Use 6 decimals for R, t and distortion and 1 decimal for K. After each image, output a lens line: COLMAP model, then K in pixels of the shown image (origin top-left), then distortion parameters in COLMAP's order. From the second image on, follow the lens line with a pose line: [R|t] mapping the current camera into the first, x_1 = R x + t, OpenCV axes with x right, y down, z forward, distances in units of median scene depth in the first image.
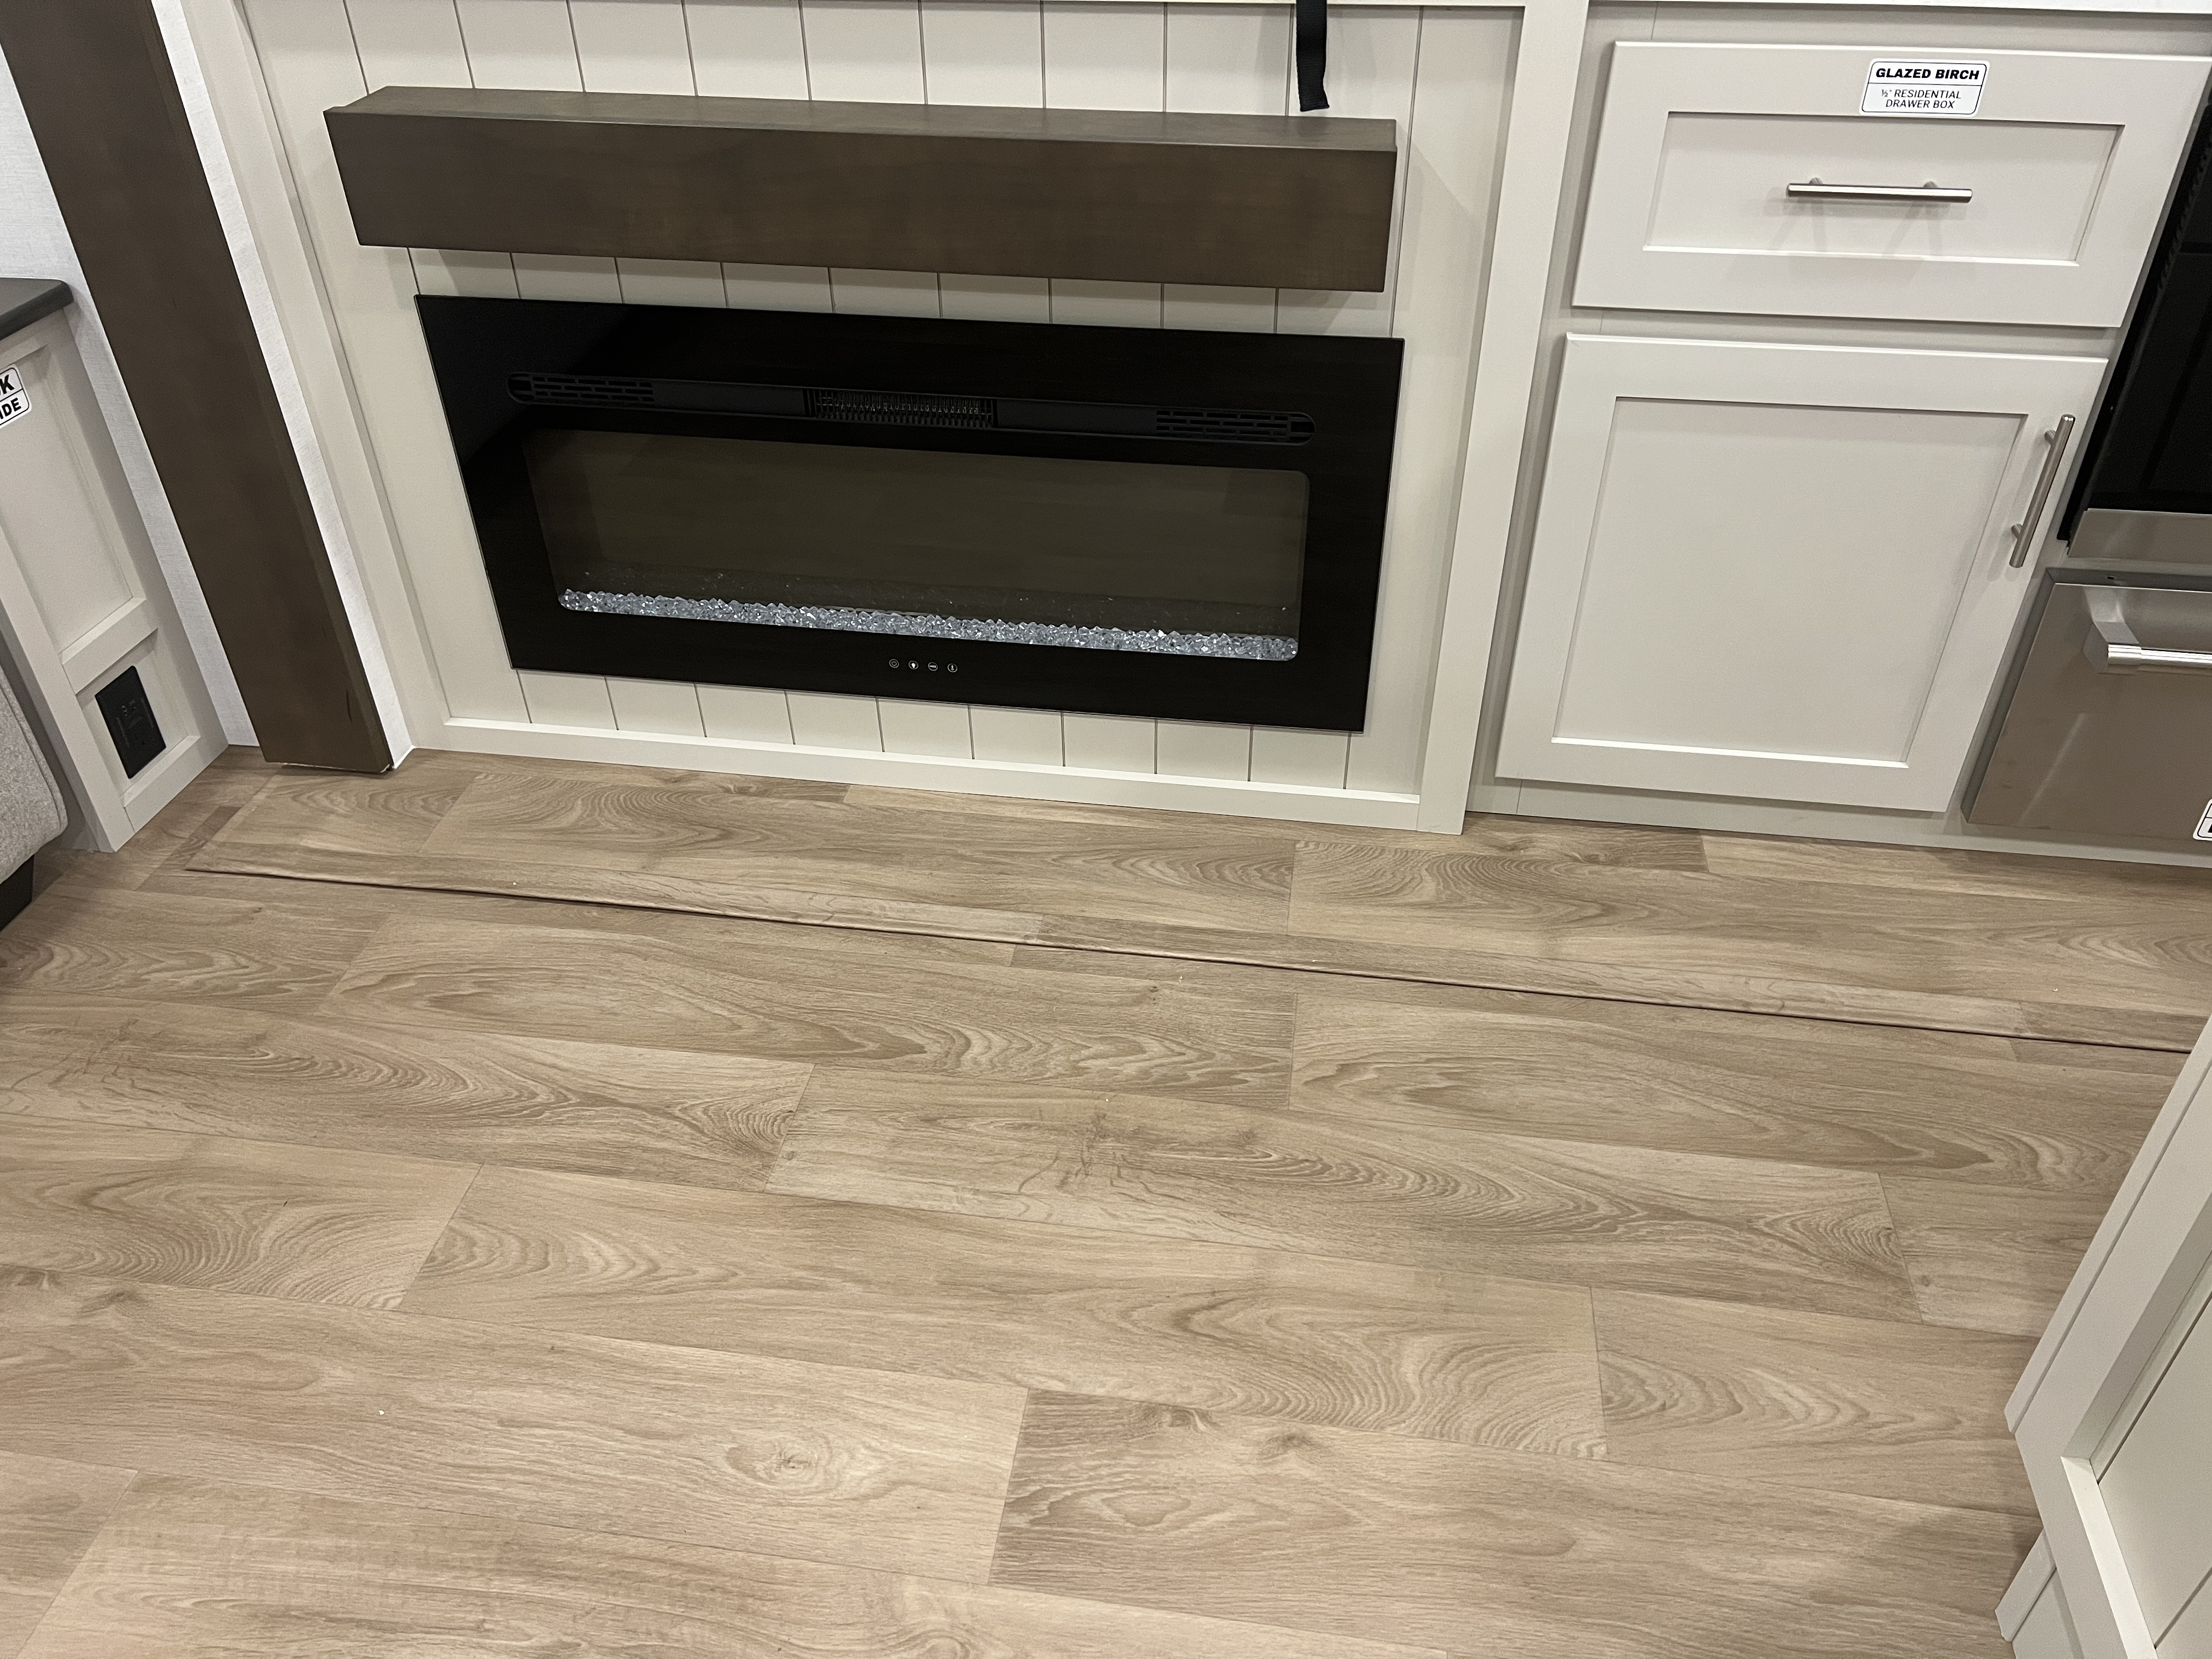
lens RADIAL K [[1662.7, 0, 1105.6], [0, 1662.7, 833.1], [0, 0, 1]] dist [0.055780, -0.063949]
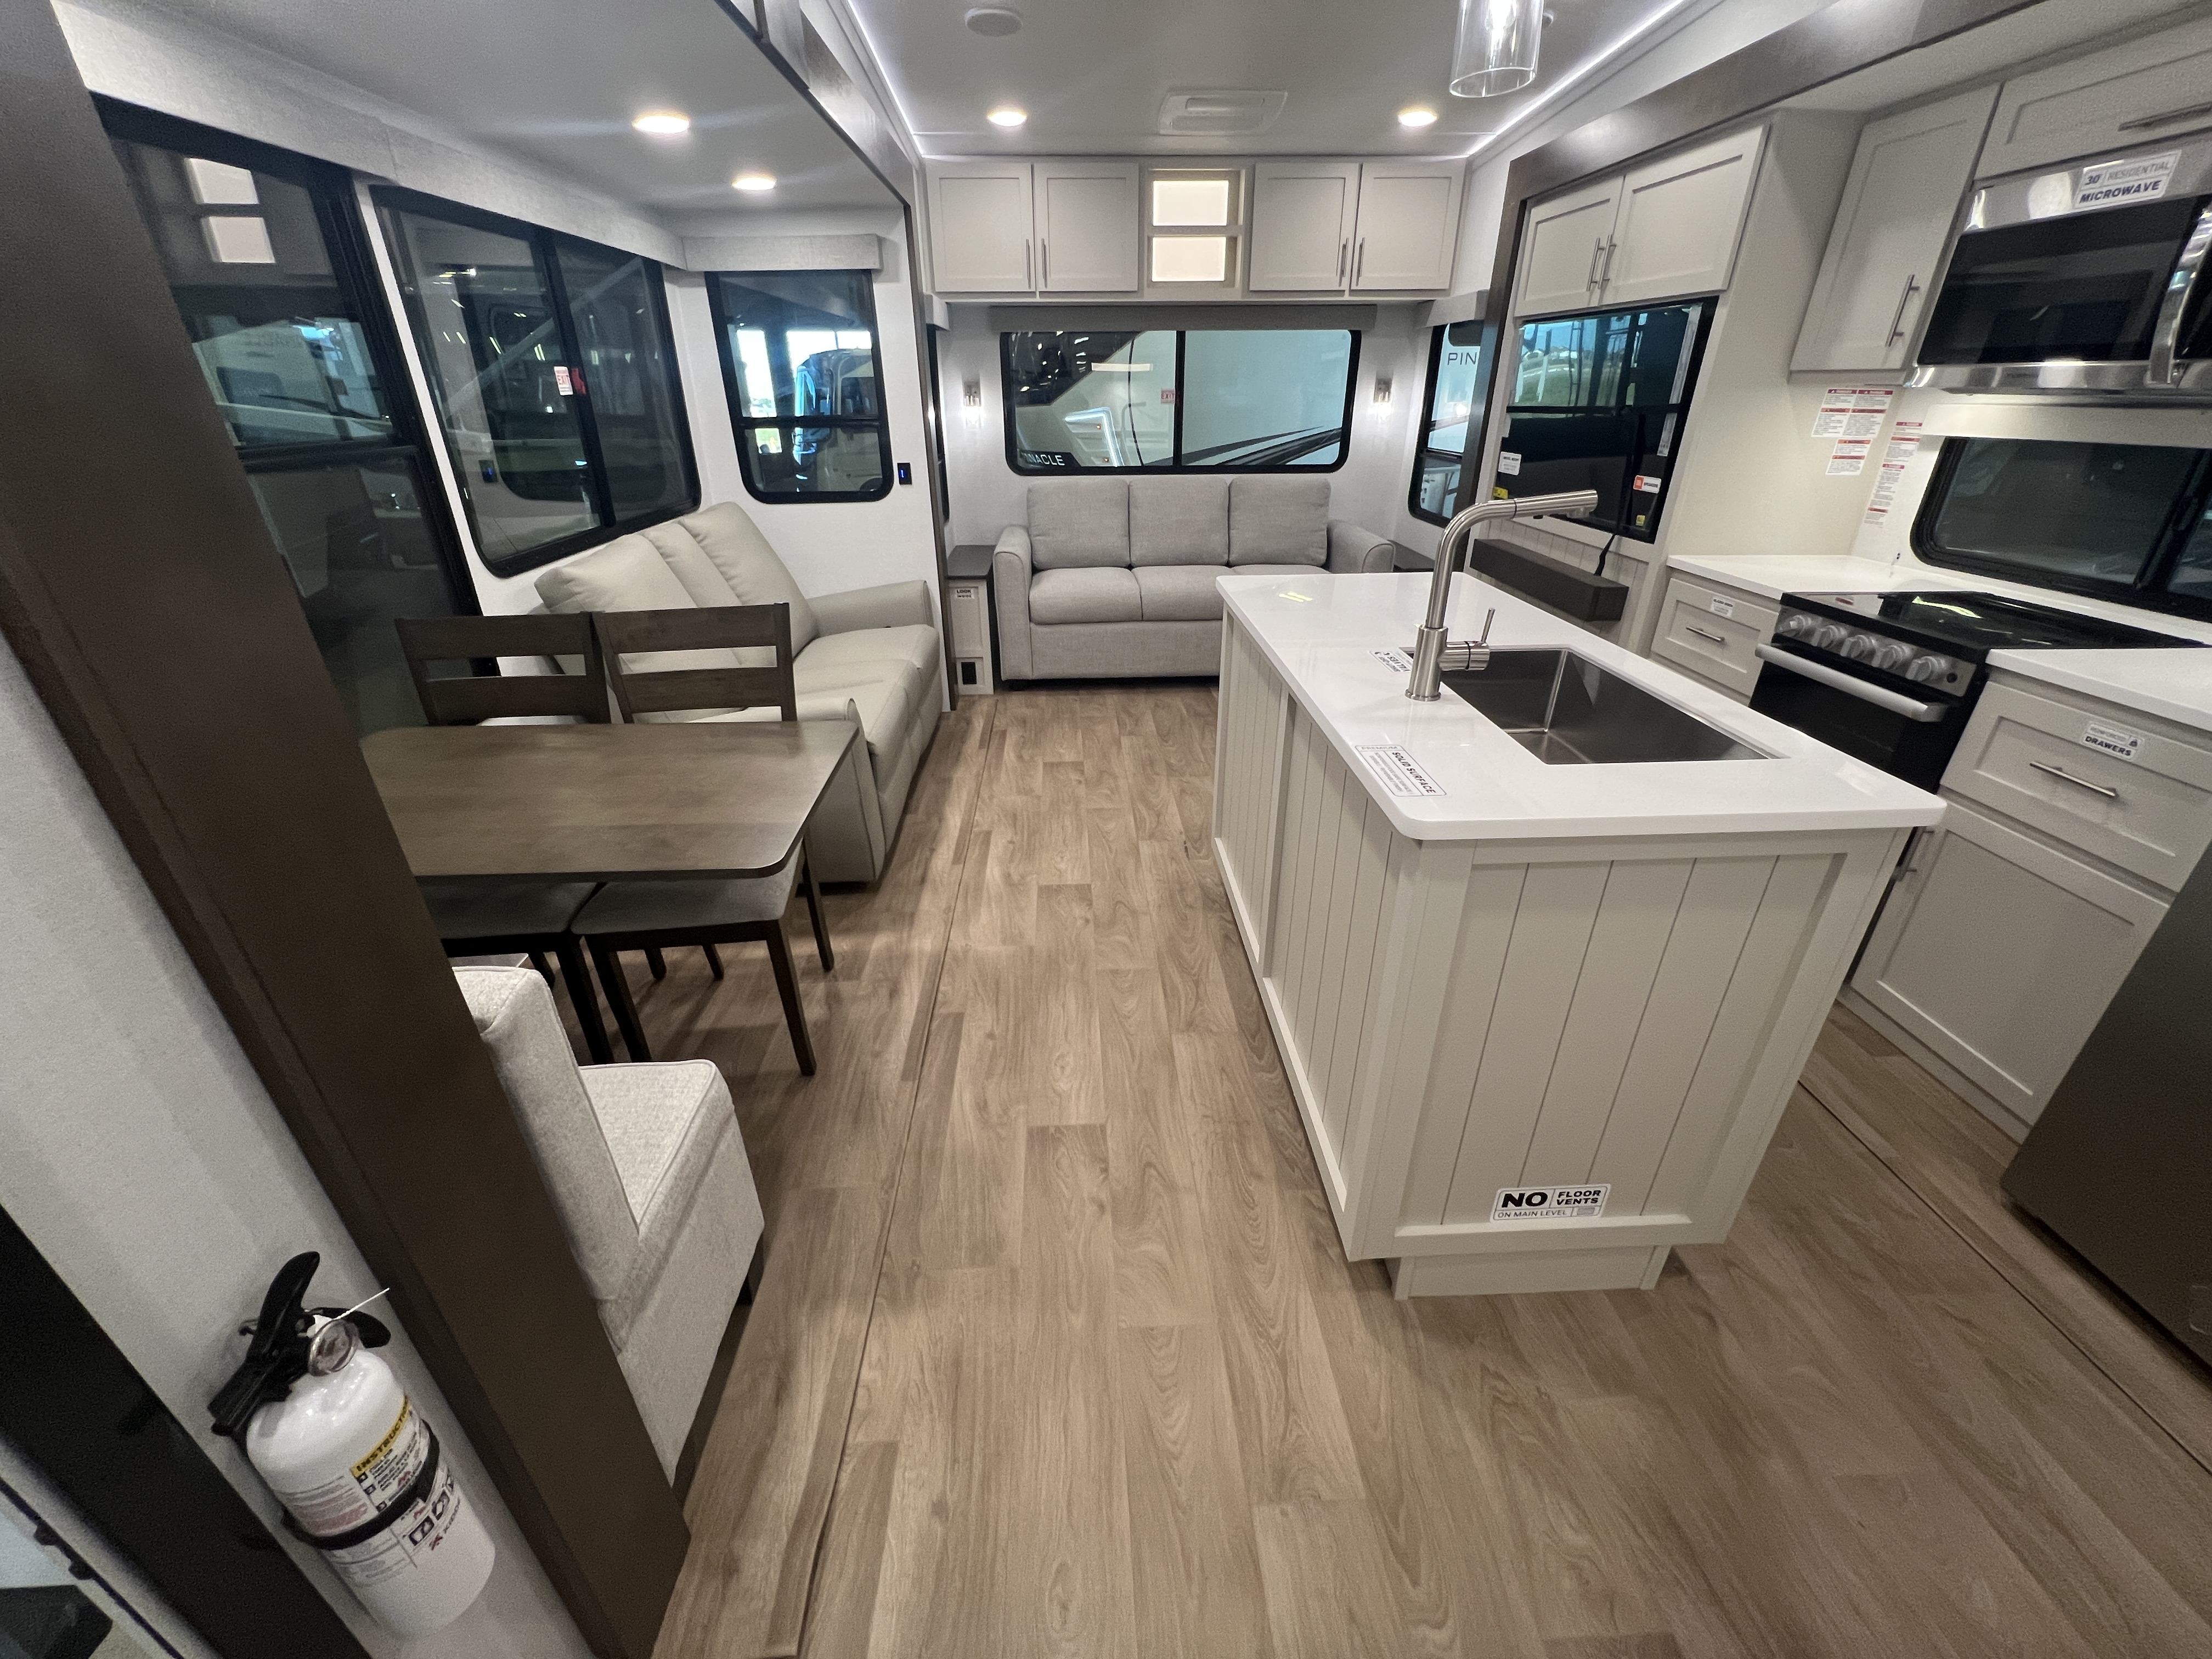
lens RADIAL K [[885.4, 0, 1097.8], [0, 885.4, 820.8], [0, 0, 1]] dist [-0.004500, 0.001088]
pose [[0.187628, 0.446810, -0.874732, 1.778274], [-0.581804, 0.768069, 0.267531, 0.124331], [0.791391, 0.458726, 0.404068, -0.451266]]
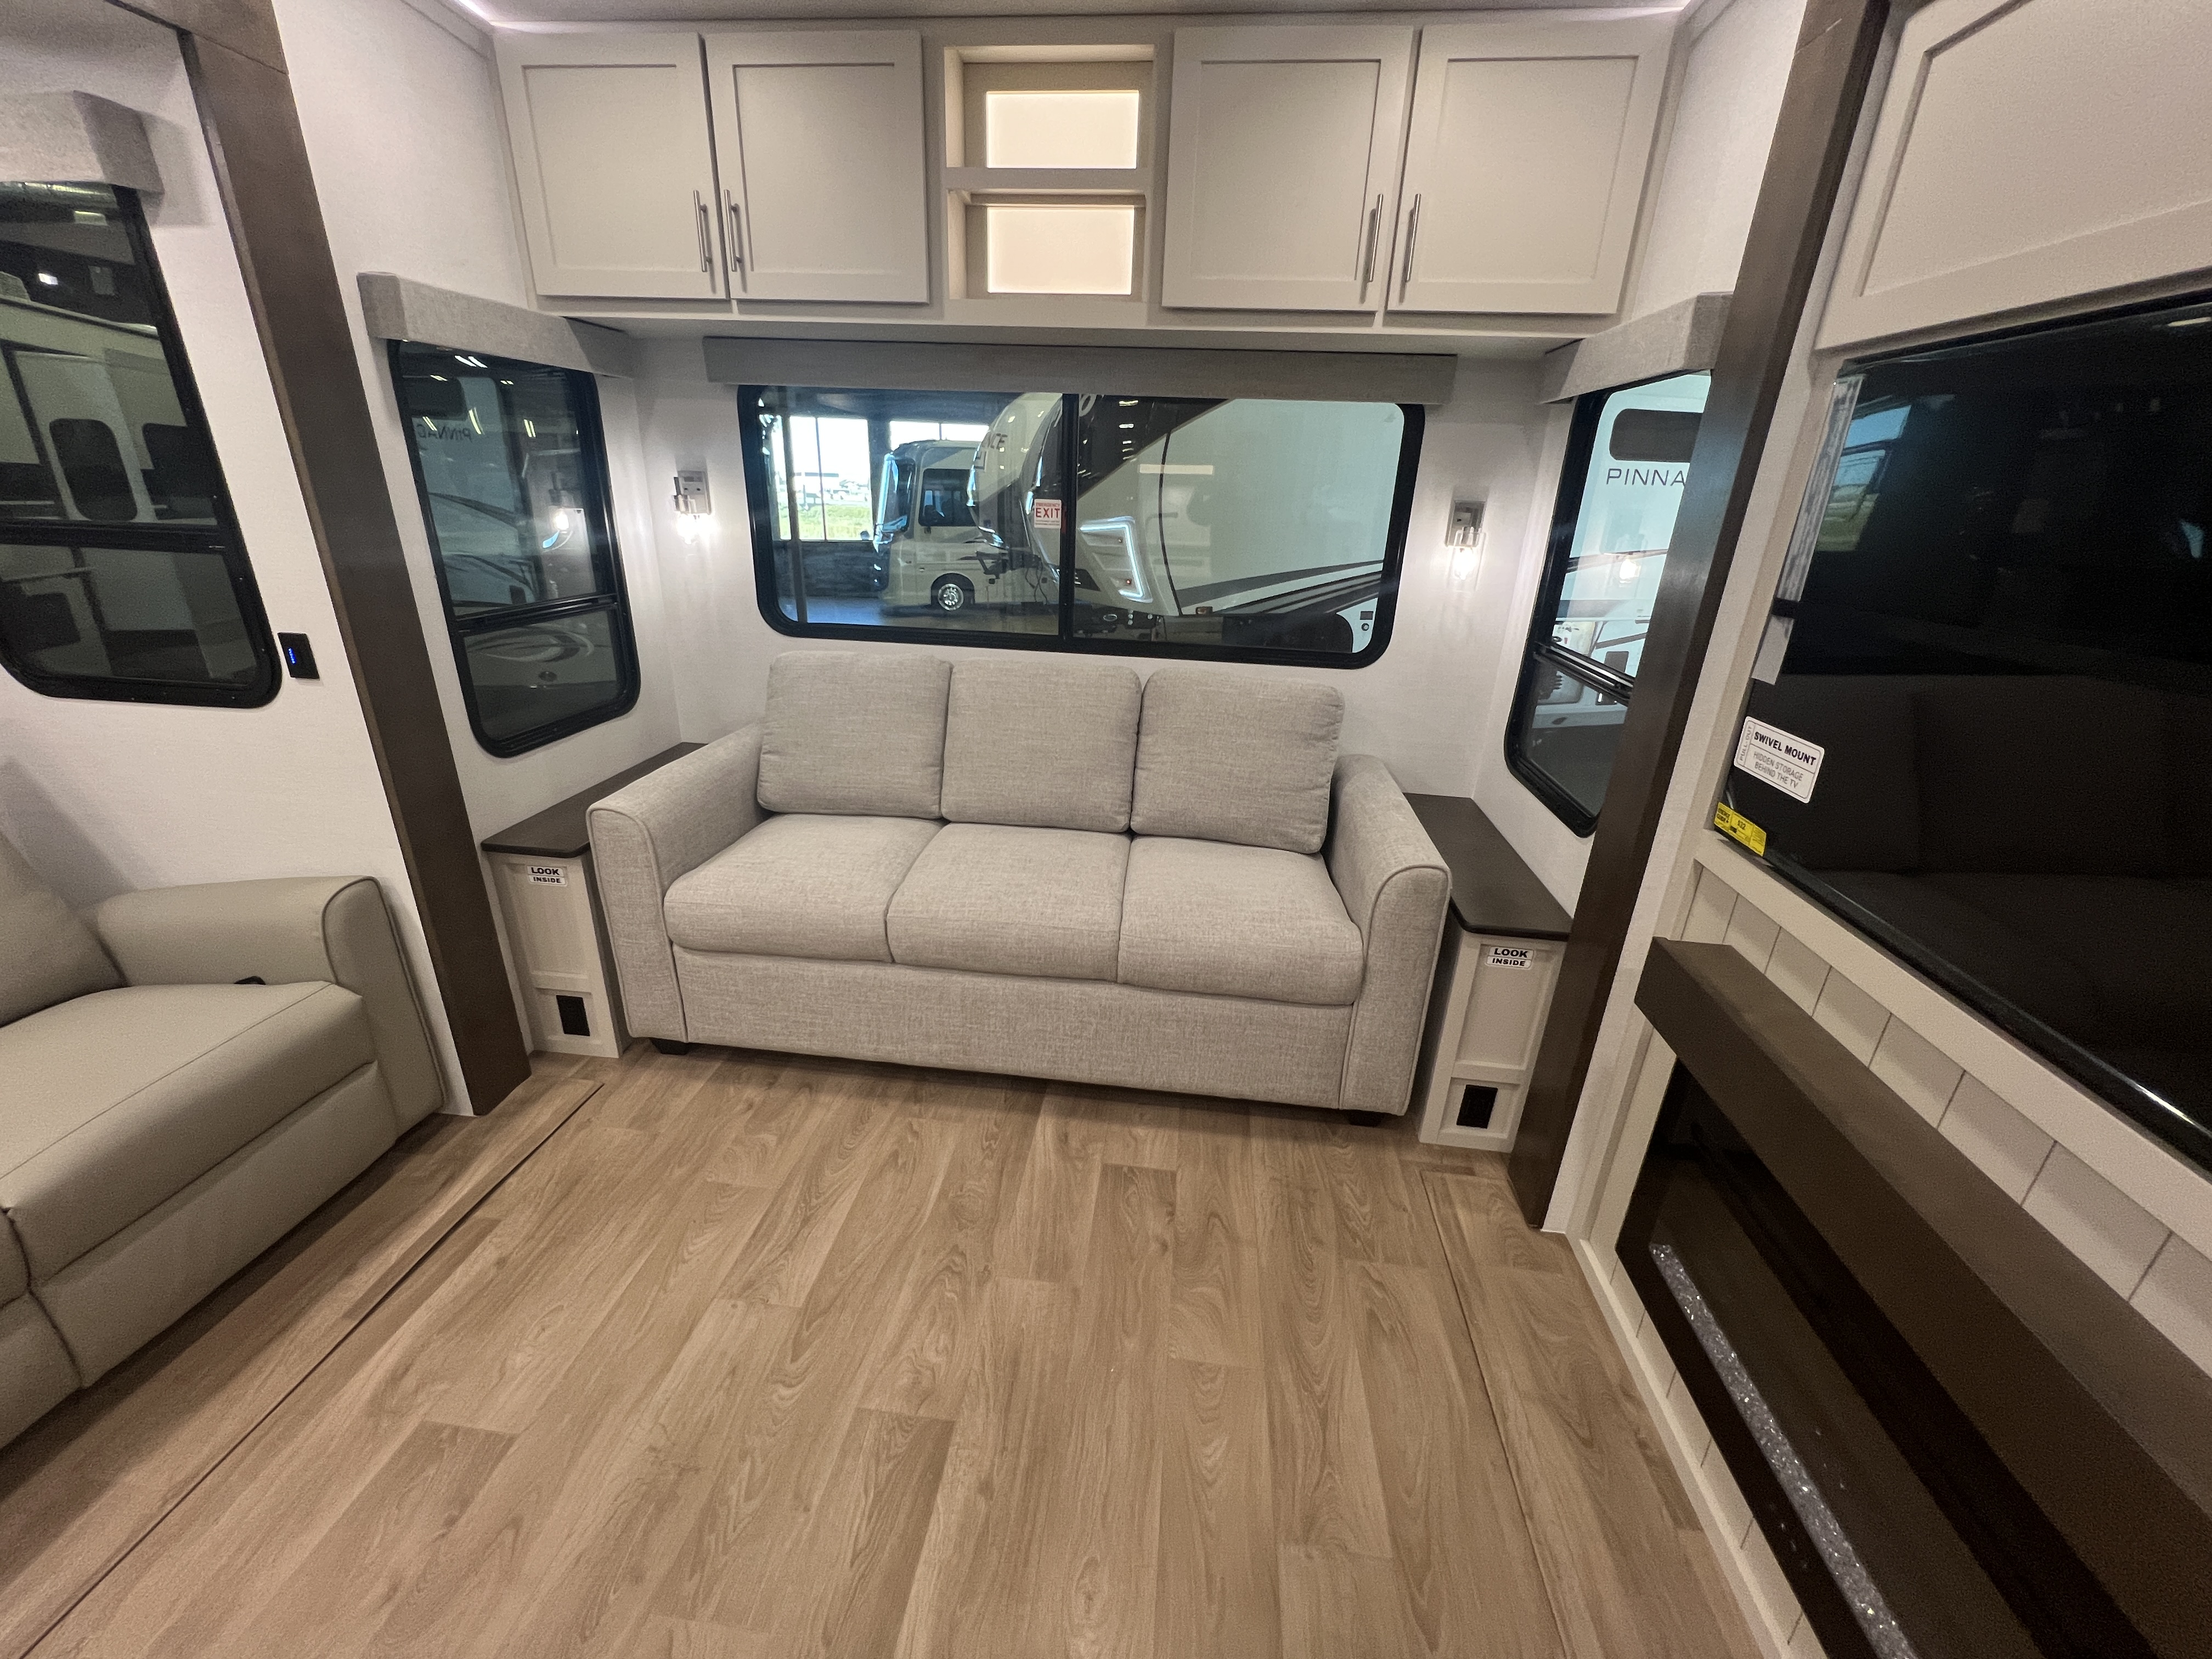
lens RADIAL K [[885.4, 0, 1096.6], [0, 885.4, 824.3], [0, 0, 1]] dist [-0.004500, 0.001088]
pose [[0.030524, 0.374733, -0.926630, 0.296979], [-0.624443, 0.731034, 0.275063, -0.388909], [0.780474, 0.570232, 0.256314, 0.250330]]
